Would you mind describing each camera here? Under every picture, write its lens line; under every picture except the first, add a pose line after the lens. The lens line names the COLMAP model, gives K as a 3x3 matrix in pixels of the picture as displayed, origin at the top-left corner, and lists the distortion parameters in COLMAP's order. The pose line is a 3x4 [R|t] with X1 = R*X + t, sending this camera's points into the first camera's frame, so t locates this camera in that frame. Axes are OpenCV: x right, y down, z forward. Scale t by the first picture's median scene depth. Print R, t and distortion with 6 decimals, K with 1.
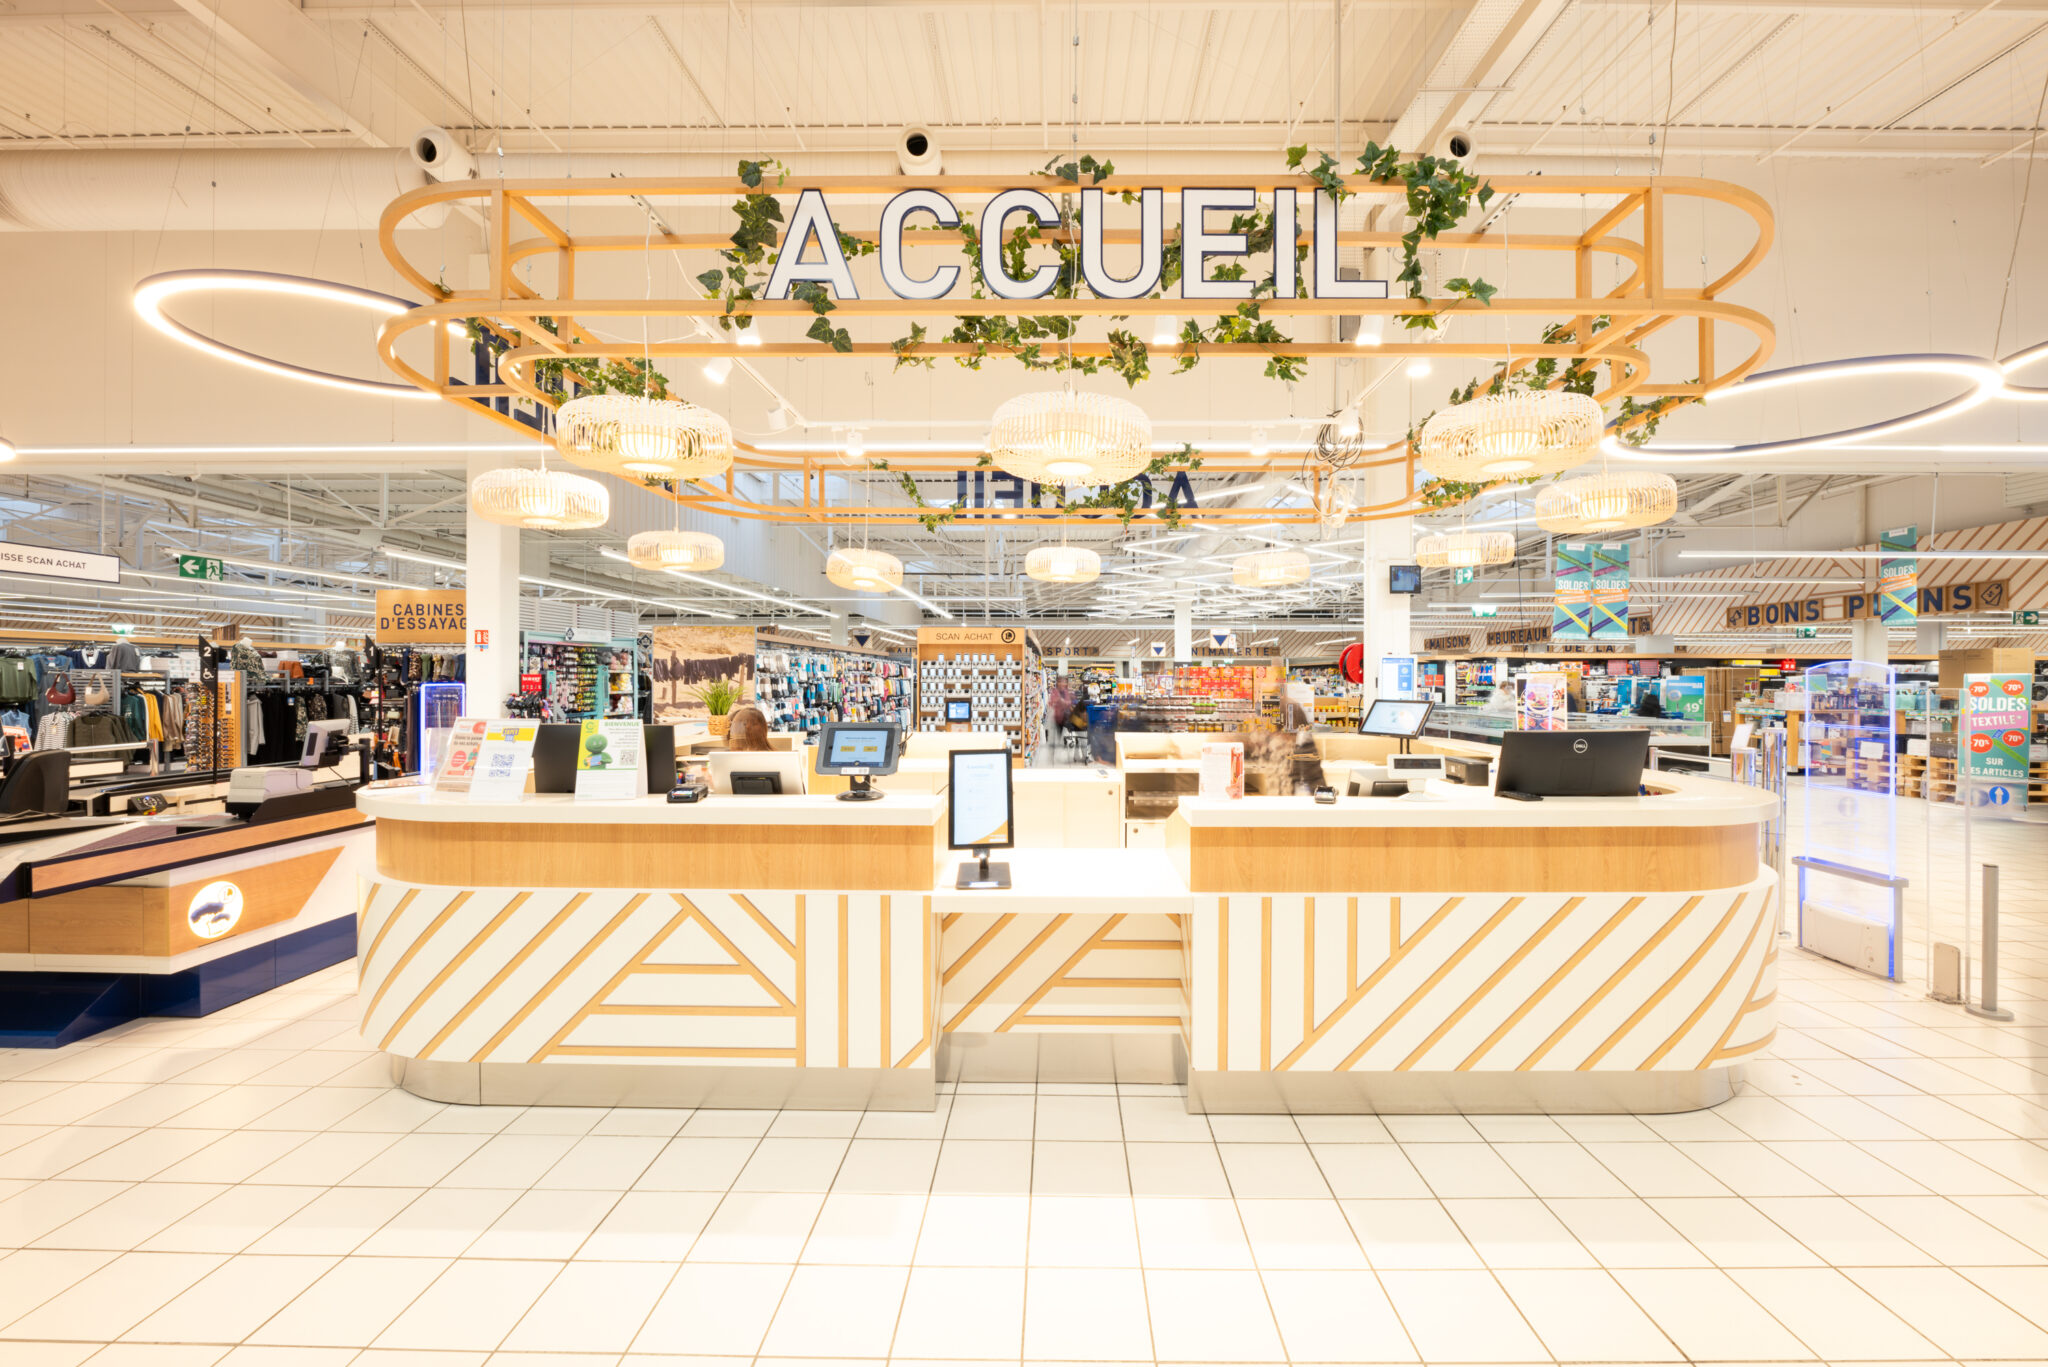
lens RADIAL K [[845.6, 0, 1069.8], [0, 845.6, 680.3], [0, 0, 1]] dist [-0.006131, -0.000143]
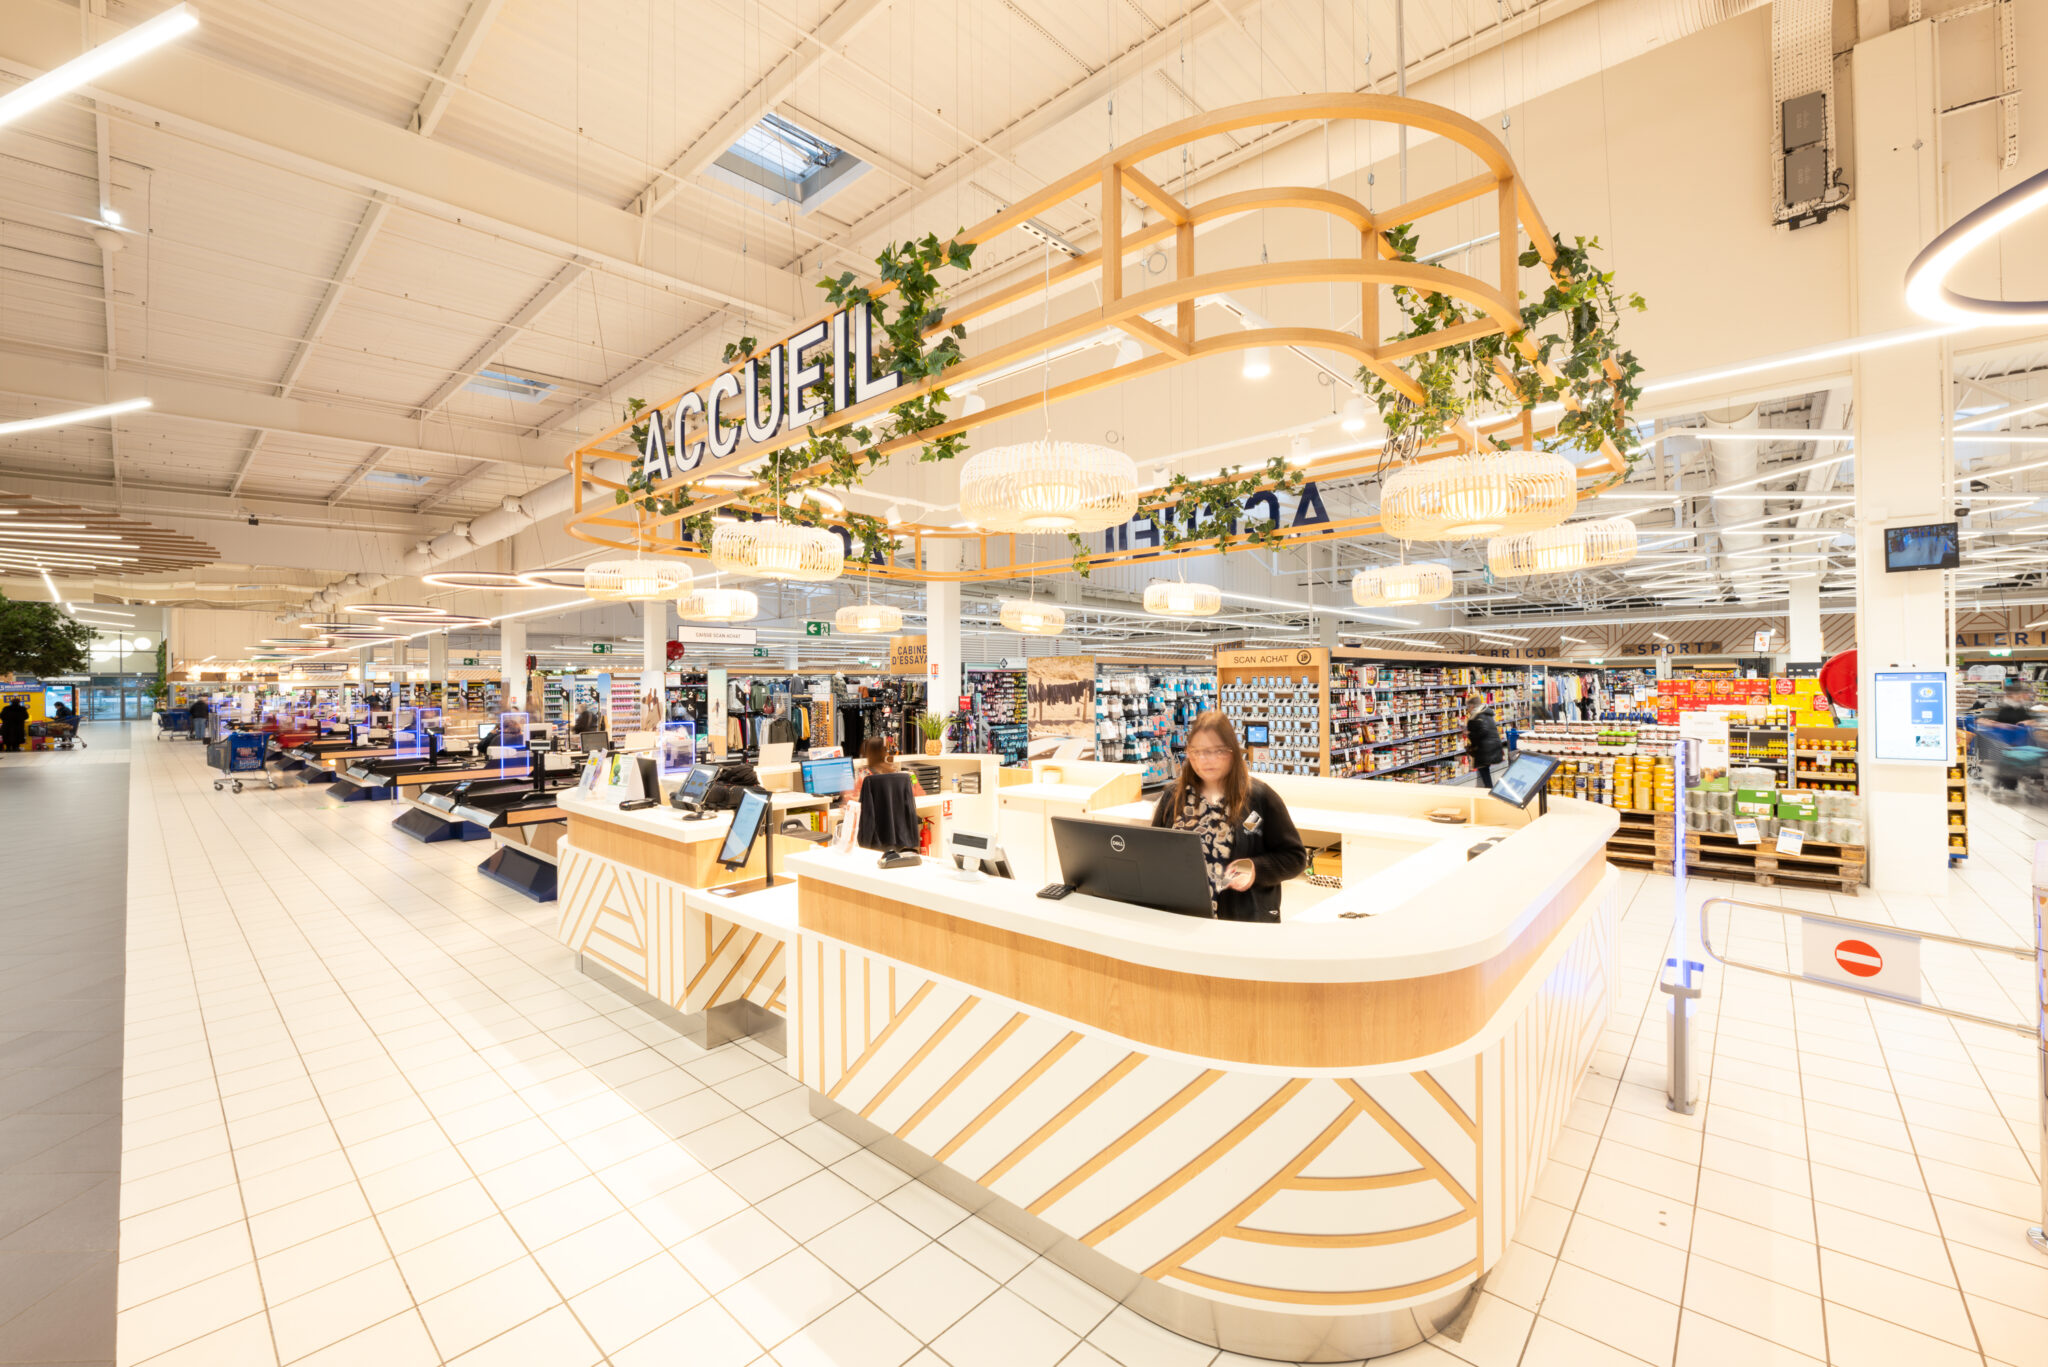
lens RADIAL K [[845.6, 0, 1036.0], [0, 845.6, 679.5], [0, 0, 1]] dist [-0.006131, -0.000143]
pose [[0.735394, -0.011163, -0.677547, 0.347001], [0.009737, 0.999935, -0.005906, -0.024860], [0.677569, -0.002254, 0.735455, 0.101559]]
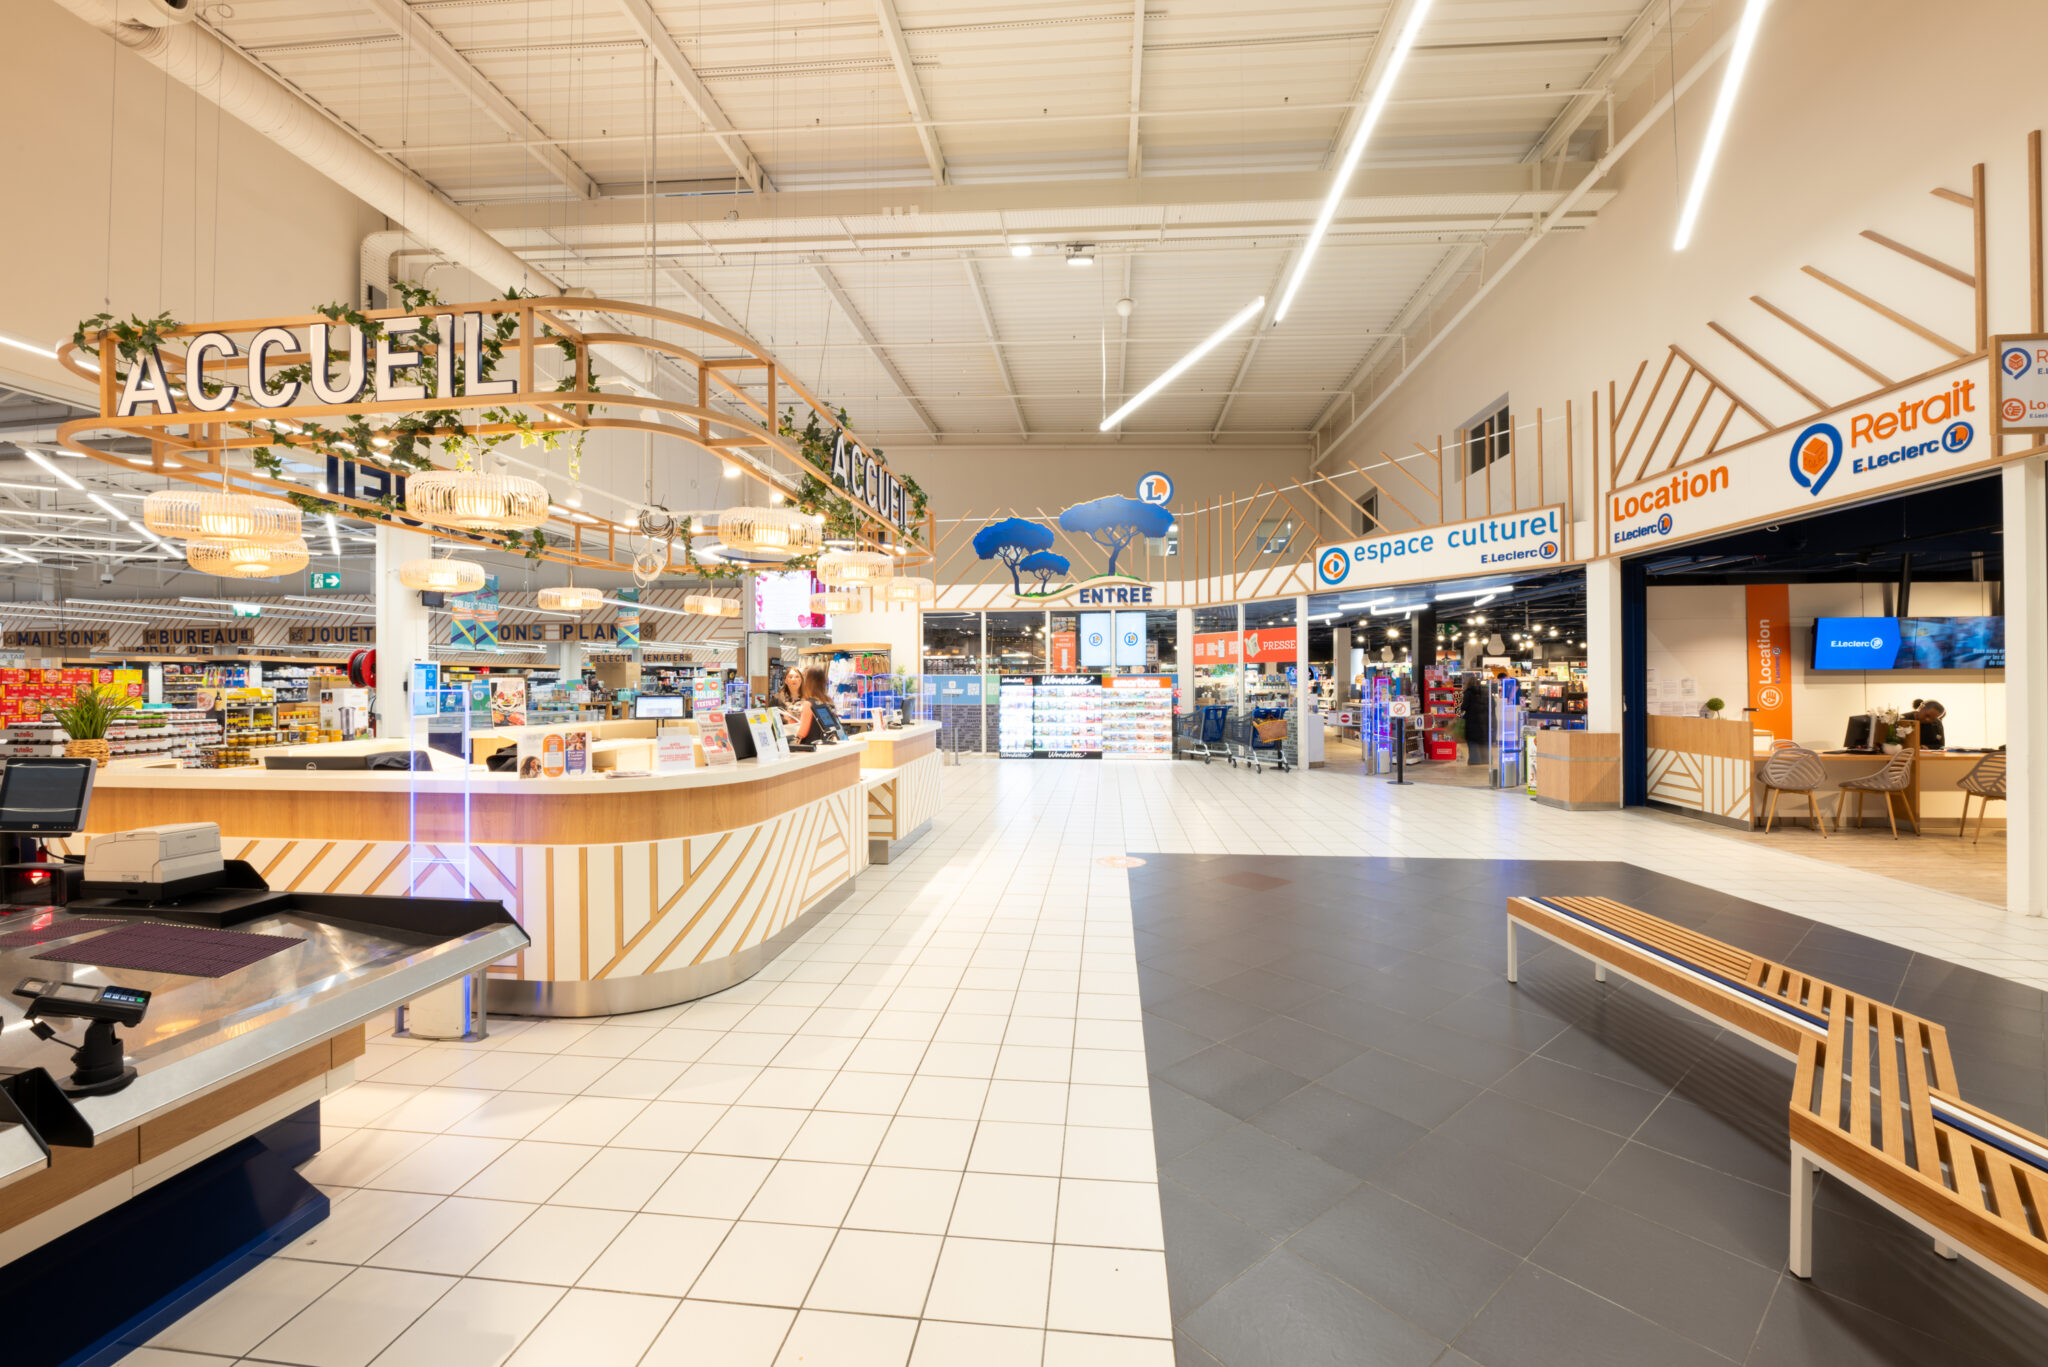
lens RADIAL K [[845.6, 0, 1019.7], [0, 845.6, 677.8], [0, 0, 1]] dist [-0.006131, -0.000143]
pose [[0.092673, 0.000350, 0.995697, -0.620037], [0.008813, 0.999960, -0.001171, 0.000417], [-0.995658, 0.008883, 0.092666, 0.119274]]
